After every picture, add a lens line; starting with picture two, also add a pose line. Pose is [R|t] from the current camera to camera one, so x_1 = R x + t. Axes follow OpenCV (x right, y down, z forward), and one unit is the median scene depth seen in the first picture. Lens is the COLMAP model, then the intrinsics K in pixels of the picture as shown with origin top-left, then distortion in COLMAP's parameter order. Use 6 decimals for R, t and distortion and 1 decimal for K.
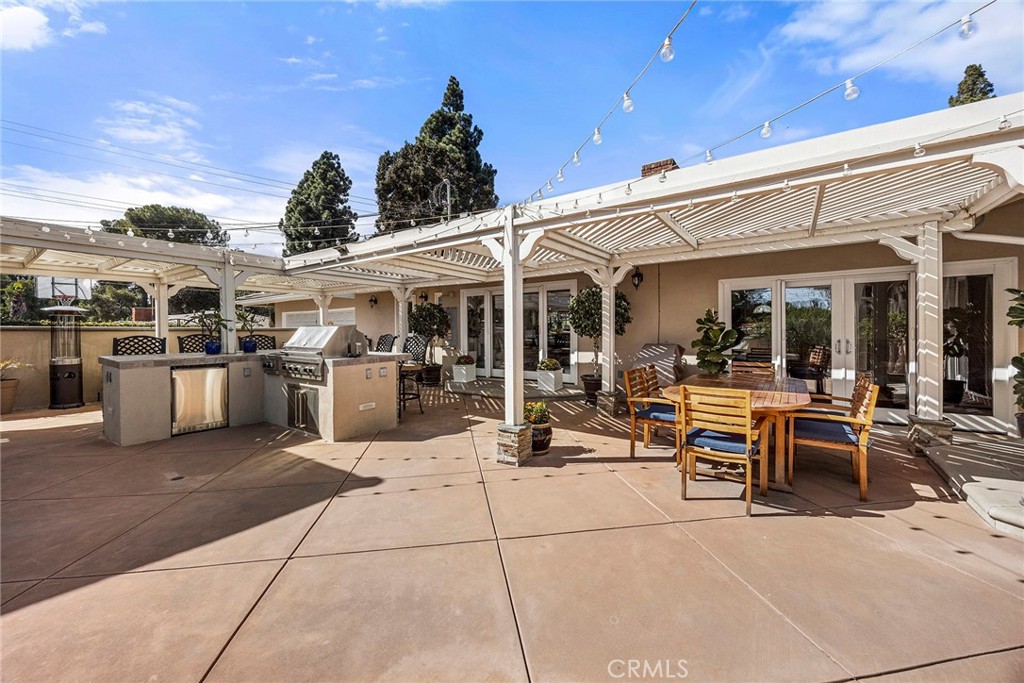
lens RADIAL K [[406.7, 0, 512.0], [0, 406.7, 341.5], [0, 0, 1]] dist [0.001172, 0.000164]
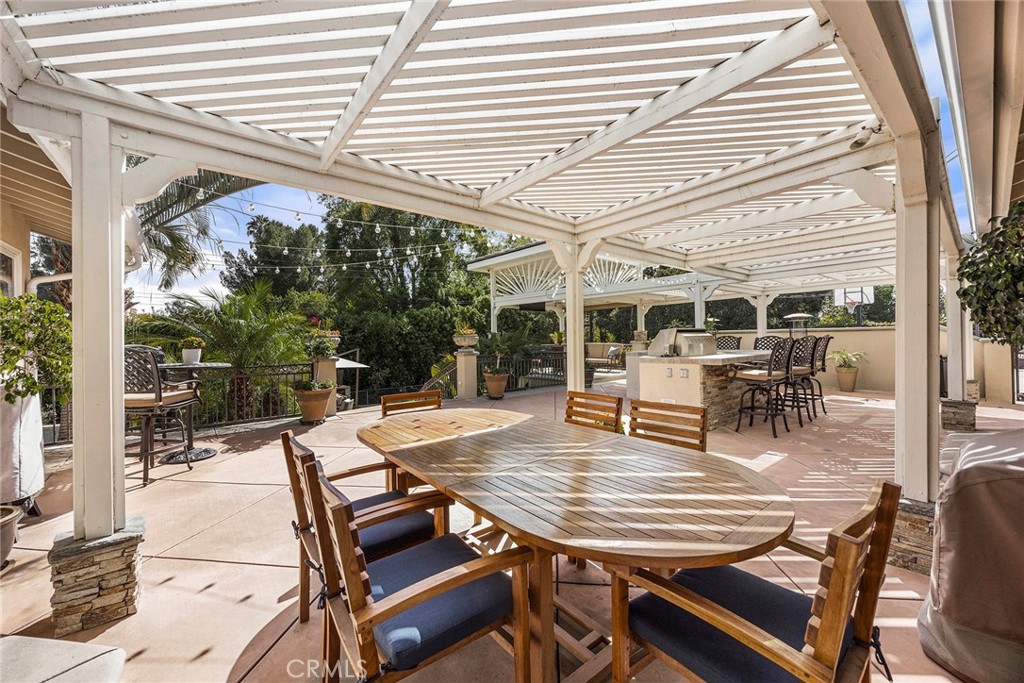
lens RADIAL K [[385.4, 0, 512.0], [0, 385.4, 341.5], [0, 0, 1]] dist [-0.000981, -0.000080]
pose [[-0.274617, 0.011796, -0.961481, 0.747237], [-0.002539, 0.999912, 0.012993, -0.014553], [0.961550, 0.006009, -0.274563, 0.810505]]
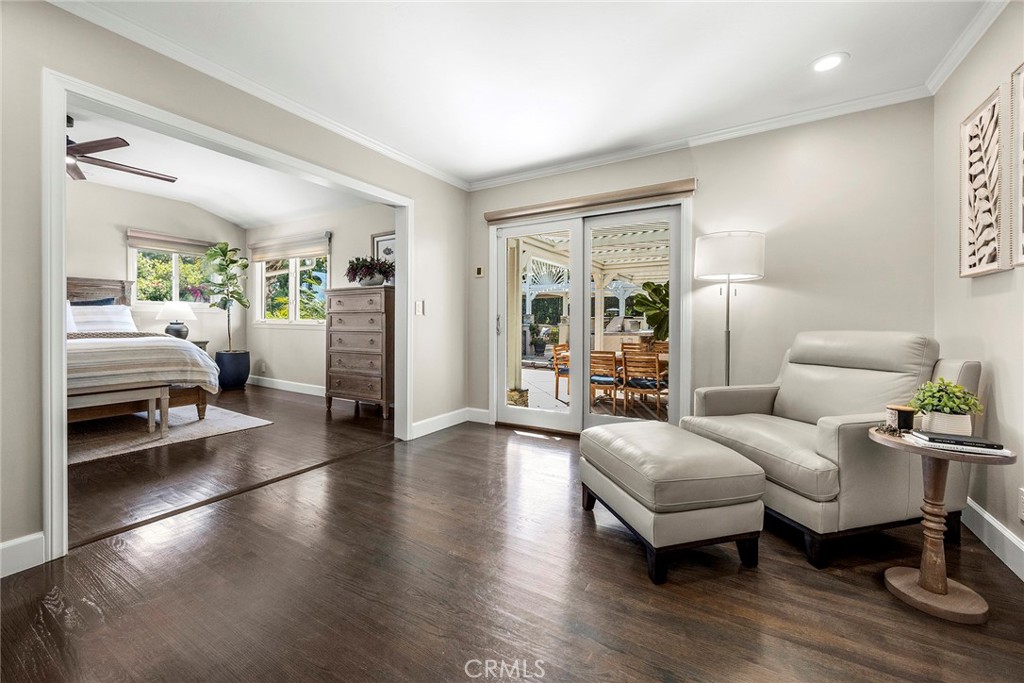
lens RADIAL K [[404.7, 0, 500.2], [0, 404.7, 324.7], [0, 0, 1]] dist [0.000439, 0.000139]
pose [[0.038124, 0.011806, -0.999203, 1.549811], [-0.021105, 0.999717, 0.011007, -0.004066], [0.999050, 0.020668, 0.038362, 0.280761]]
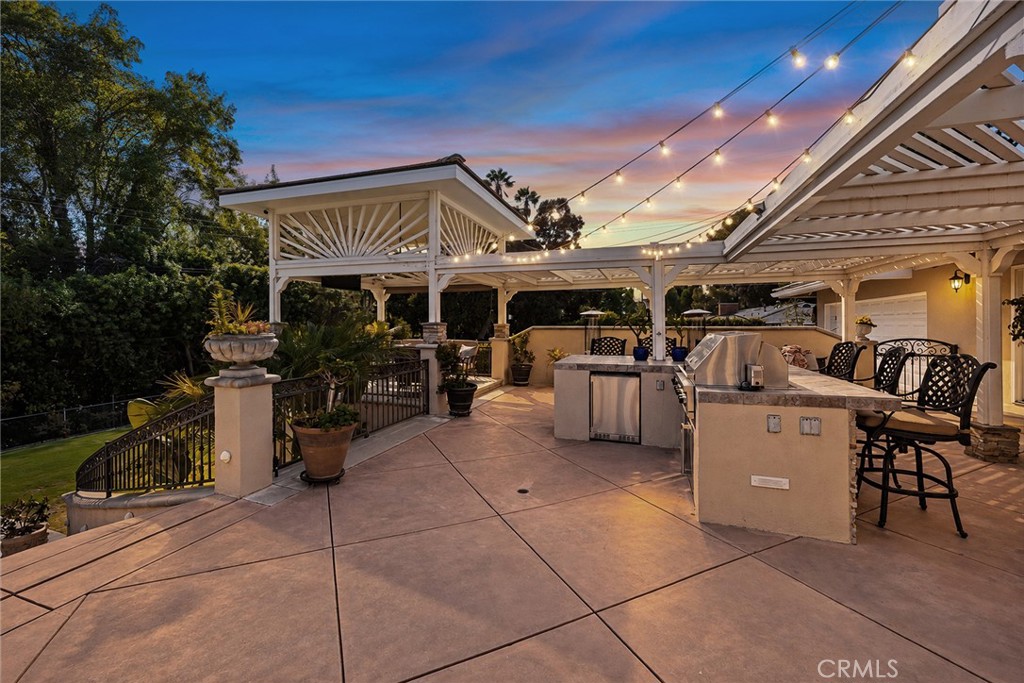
lens RADIAL K [[404.7, 0, 500.2], [0, 404.7, 324.7], [0, 0, 1]] dist [0.000439, 0.000139]
pose [[0.257911, 0.005029, -0.966156, 0.074048], [-0.018655, 0.999826, 0.000225, -0.044172], [0.965988, 0.017966, 0.257960, 0.450357]]
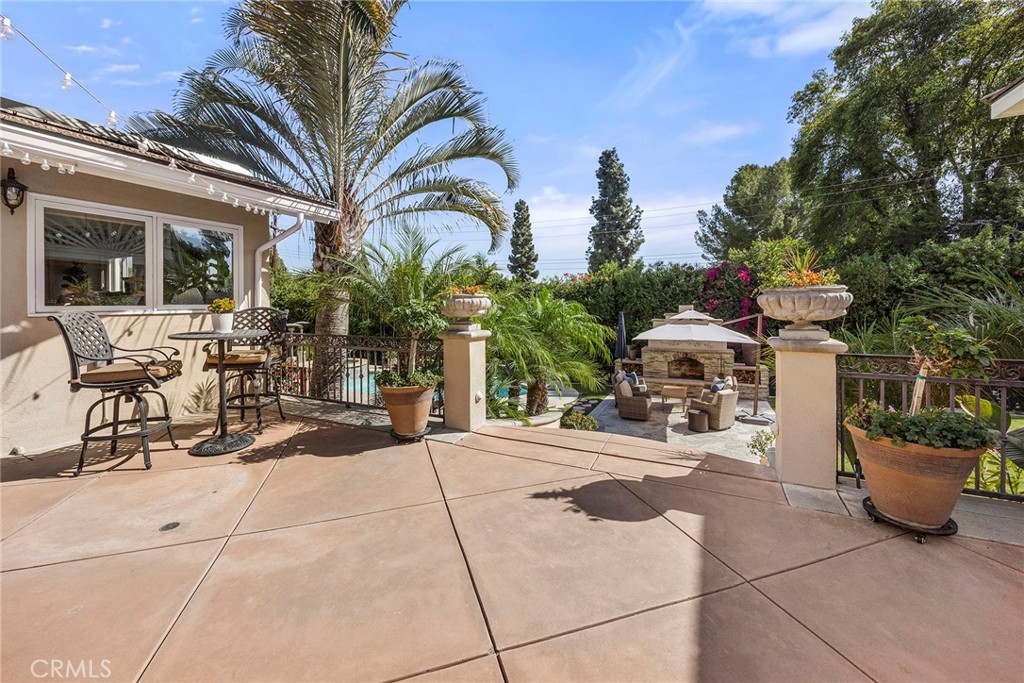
lens RADIAL K [[407.2, 0, 508.0], [0, 407.2, 306.1], [0, 0, 1]] dist [0.000841, 0.000081]
pose [[-0.990592, 0.012359, -0.136289, -0.211539], [0.009672, 0.999746, 0.020358, -0.010586], [0.136506, 0.018848, -0.990460, 0.697221]]
